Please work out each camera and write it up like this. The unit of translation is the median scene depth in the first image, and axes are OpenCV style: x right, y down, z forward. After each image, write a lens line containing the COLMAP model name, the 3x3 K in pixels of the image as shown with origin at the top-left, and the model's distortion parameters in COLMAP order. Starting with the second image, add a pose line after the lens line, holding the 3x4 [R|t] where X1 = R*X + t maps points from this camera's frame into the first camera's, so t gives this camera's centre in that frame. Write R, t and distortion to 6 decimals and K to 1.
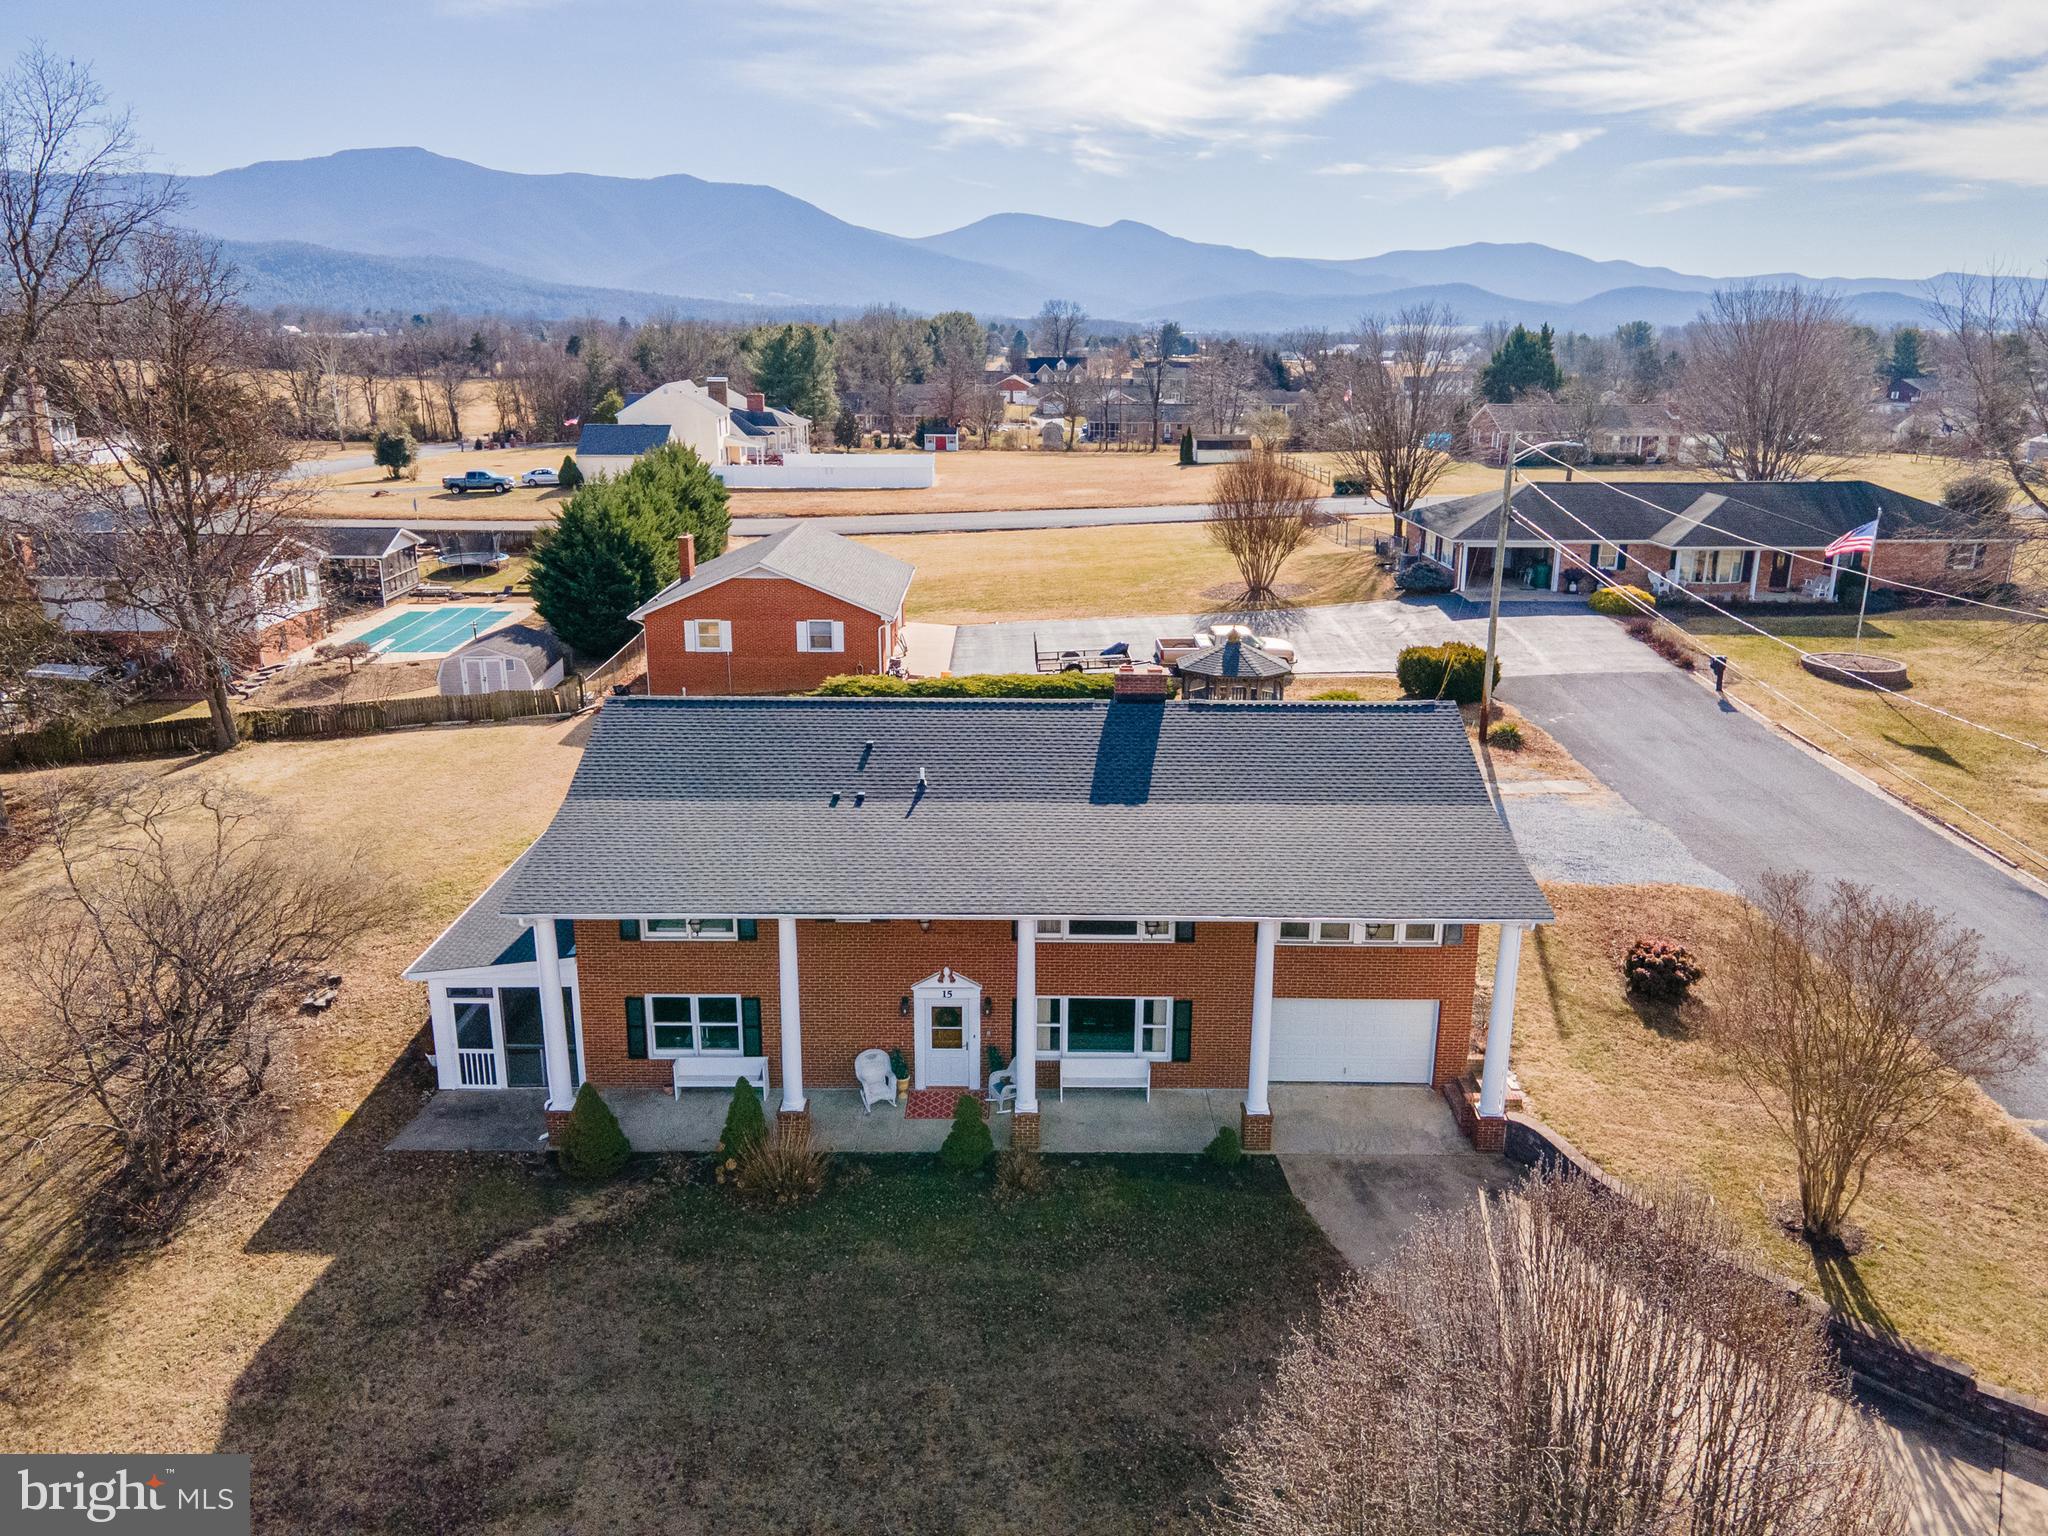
lens RADIAL K [[1498.1, 0, 1033.7], [0, 1498.1, 756.3], [0, 0, 1]] dist [0.025671, 0.024284]
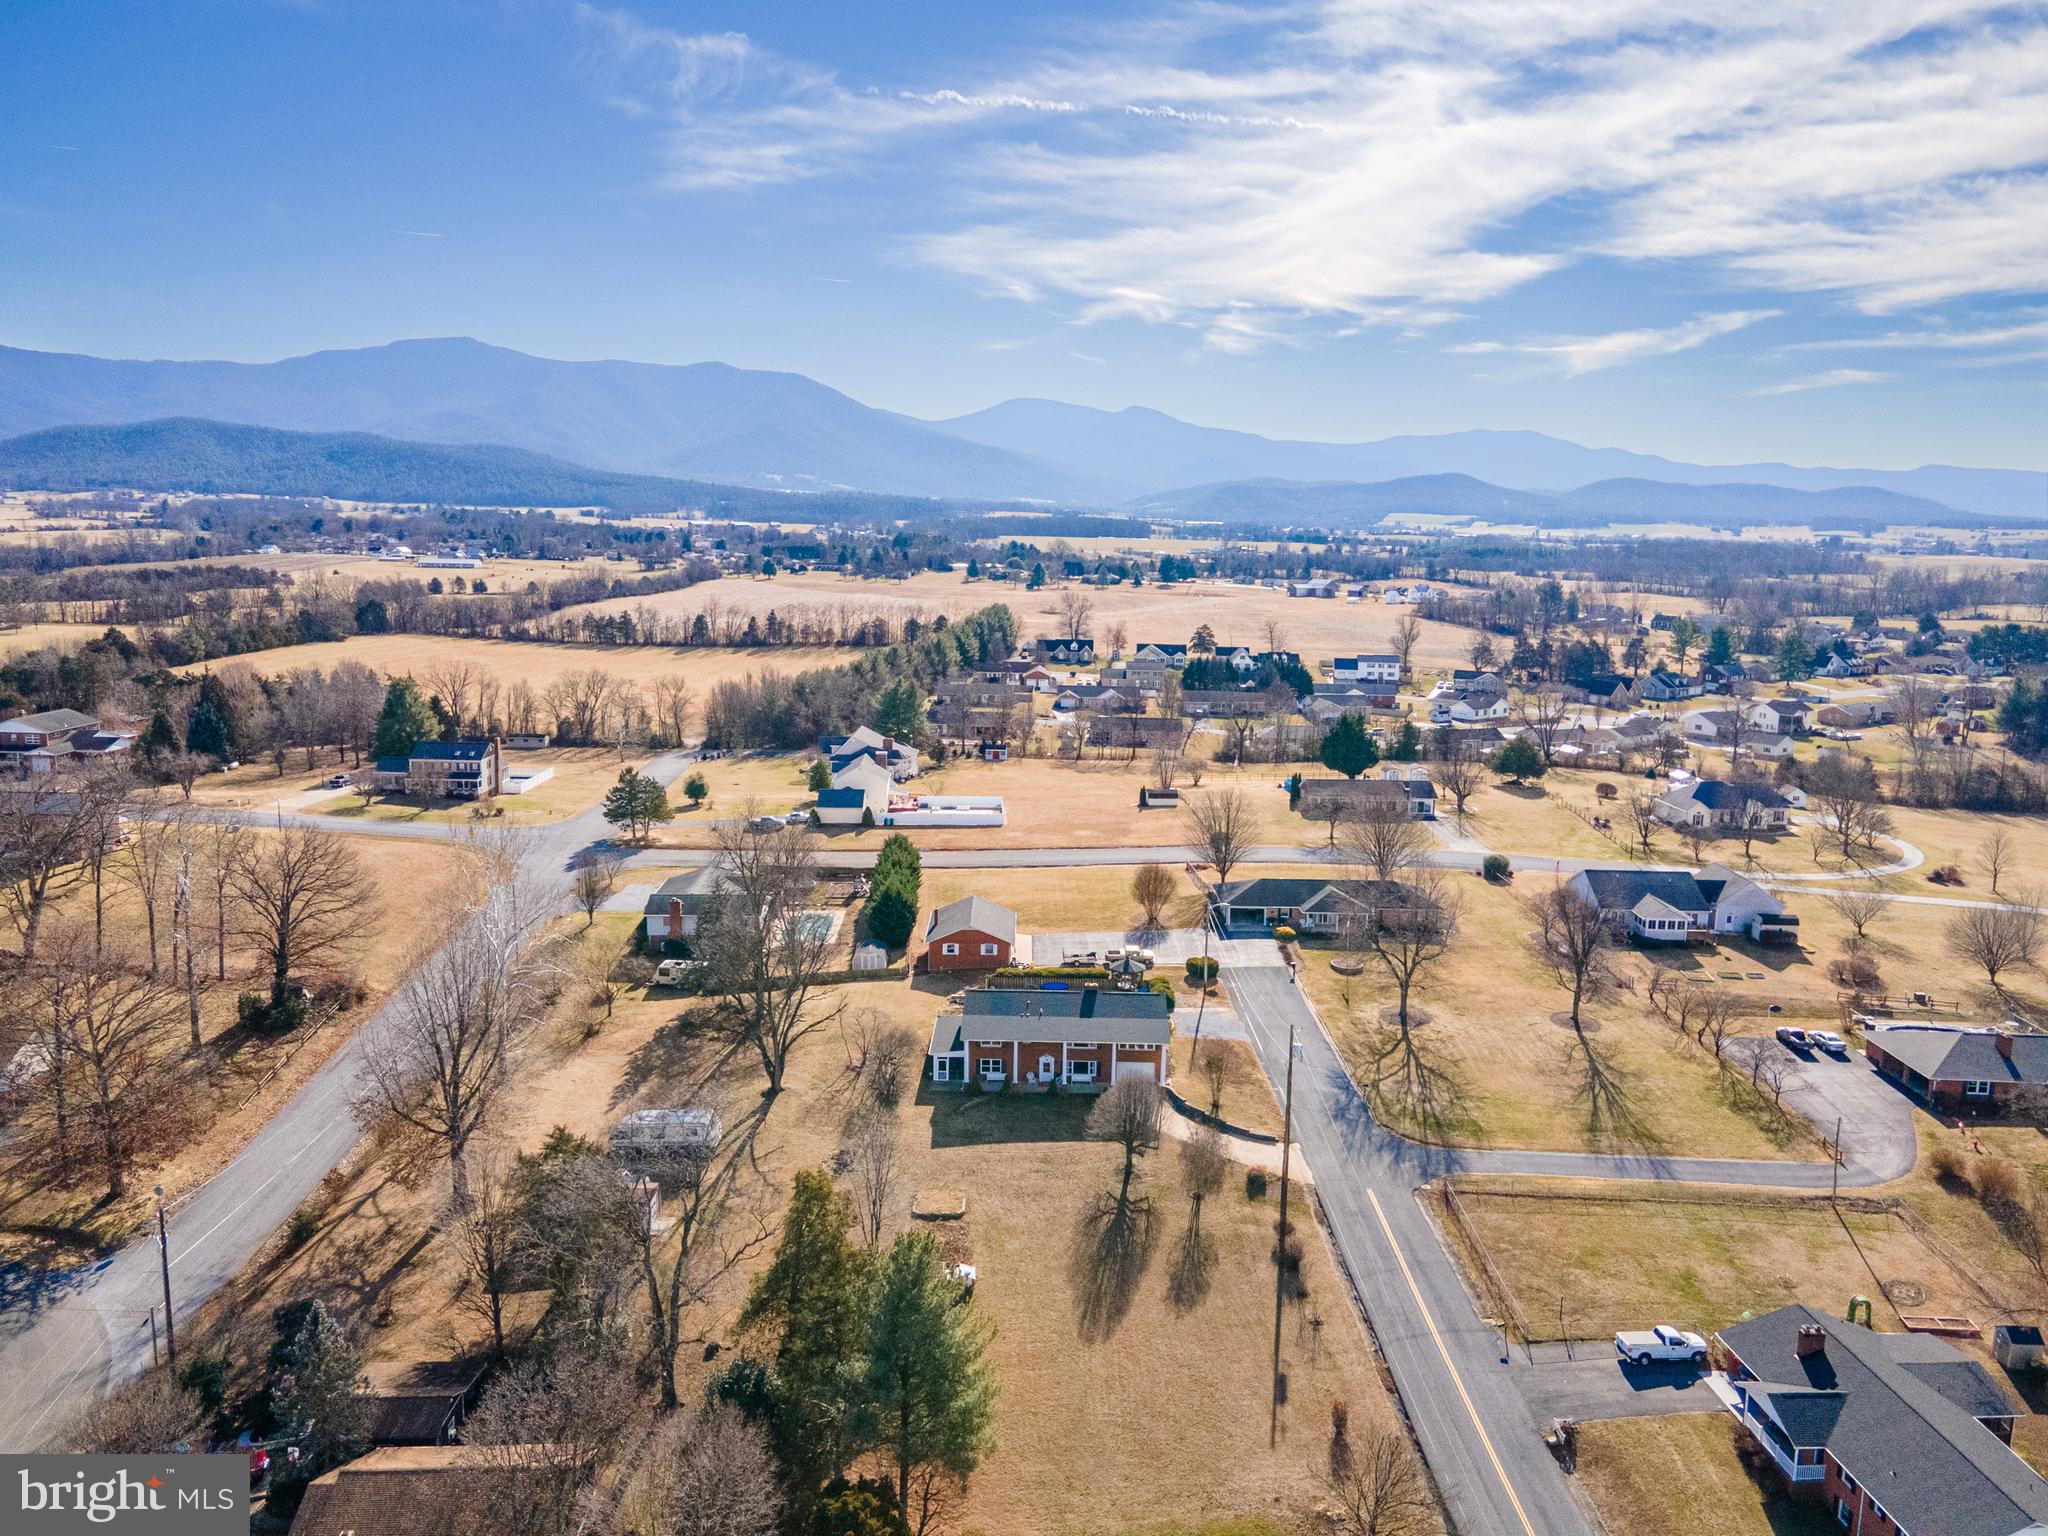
lens RADIAL K [[1498.1, 0, 1034.1], [0, 1498.1, 768.9], [0, 0, 1]] dist [0.025671, 0.024284]
pose [[0.999917, 0.010689, -0.007248, -0.046925], [-0.011359, 0.994939, -0.099834, -0.169632], [0.006144, 0.099908, 0.994978, -2.311154]]
